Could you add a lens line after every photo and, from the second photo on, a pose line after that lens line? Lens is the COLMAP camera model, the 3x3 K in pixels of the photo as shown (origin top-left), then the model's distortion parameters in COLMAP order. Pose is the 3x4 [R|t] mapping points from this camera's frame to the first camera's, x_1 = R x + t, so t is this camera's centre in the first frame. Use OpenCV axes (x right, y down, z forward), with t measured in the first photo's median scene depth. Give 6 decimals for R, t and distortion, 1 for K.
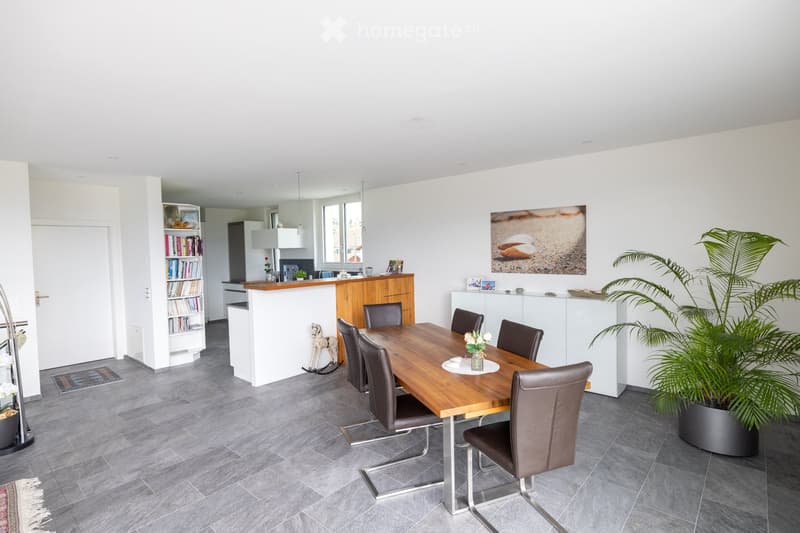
lens RADIAL K [[412.7, 0, 400.0], [0, 412.7, 266.5], [0, 0, 1]] dist [0.002549, 0.000315]
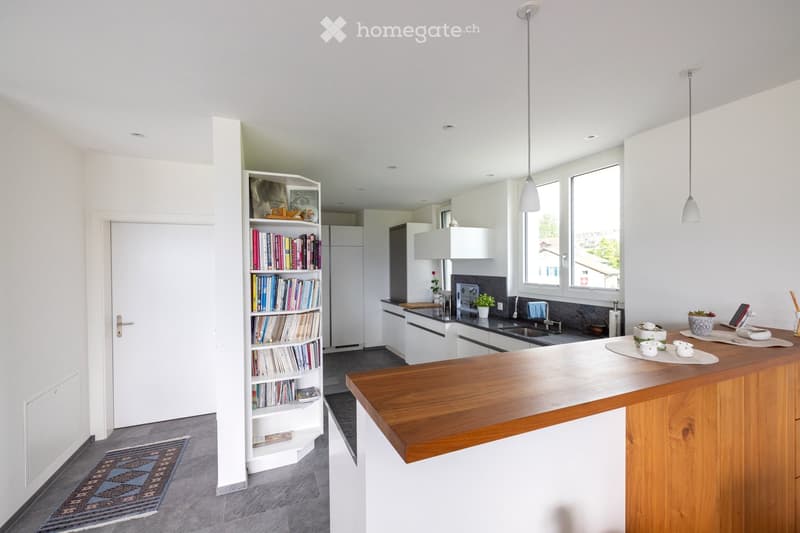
lens RADIAL K [[328.4, 0, 400.0], [0, 328.4, 266.5], [0, 0, 1]] dist [0.001359, 0.000310]
pose [[0.910177, 0.017741, -0.413841, -0.156321], [-0.029201, 0.999345, -0.021381, -0.018922], [0.413190, 0.031545, 0.910098, 0.508096]]
